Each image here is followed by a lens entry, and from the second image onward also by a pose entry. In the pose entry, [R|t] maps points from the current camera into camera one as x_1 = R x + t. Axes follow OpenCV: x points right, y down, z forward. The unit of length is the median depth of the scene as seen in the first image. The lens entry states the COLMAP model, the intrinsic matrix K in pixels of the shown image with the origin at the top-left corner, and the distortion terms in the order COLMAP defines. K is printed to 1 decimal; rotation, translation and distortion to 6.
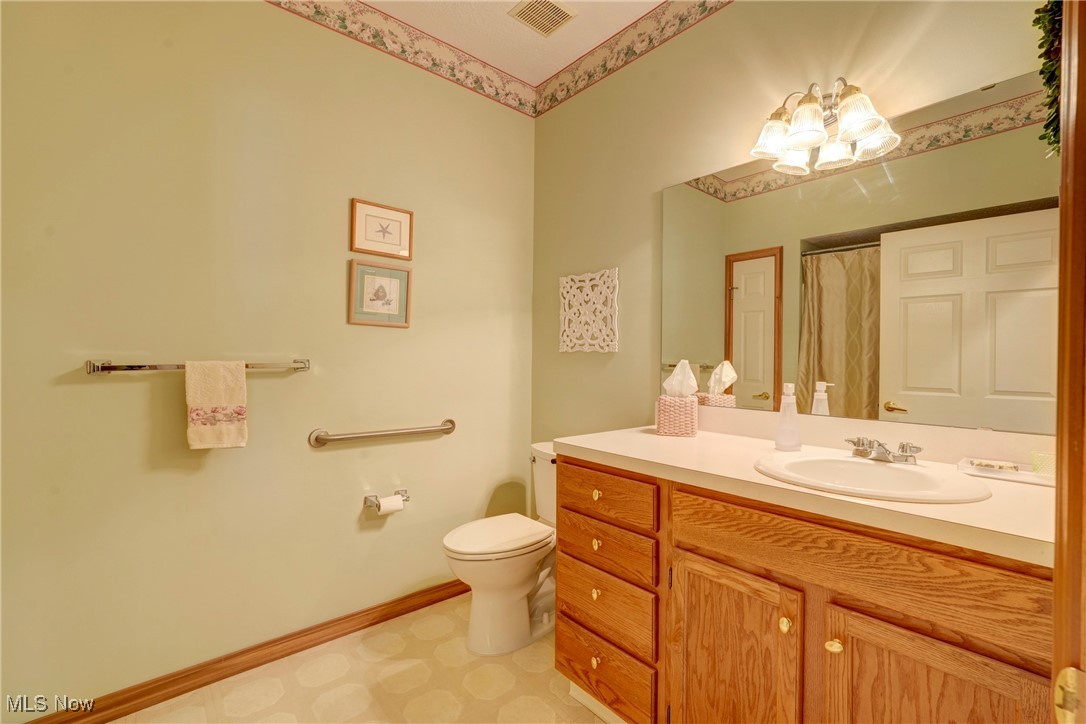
lens RADIAL K [[479.3, 0, 542.7], [0, 479.3, 361.8], [0, 0, 1]] dist [-0.015757, 0.009504]
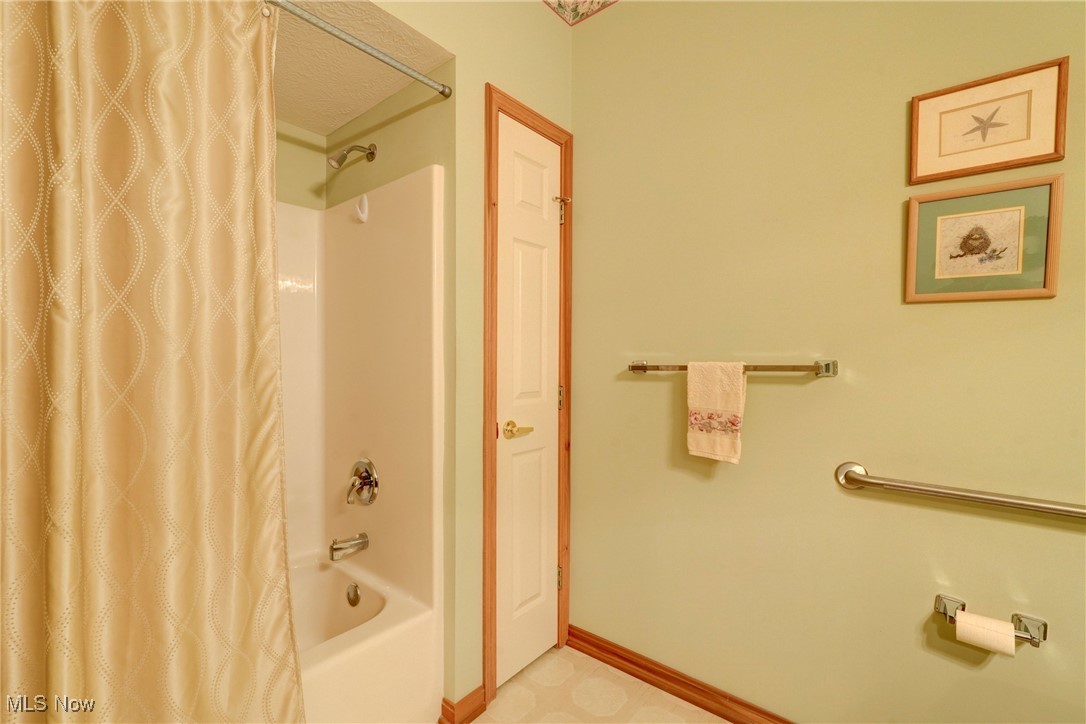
lens RADIAL K [[479.3, 0, 544.0], [0, 479.3, 360.0], [0, 0, 1]] dist [-0.015757, 0.009504]
pose [[0.172300, 0.000776, -0.985044, 0.146711], [-0.006073, 0.999982, -0.000274, -0.003275], [0.985026, 0.006029, 0.172302, 0.508903]]
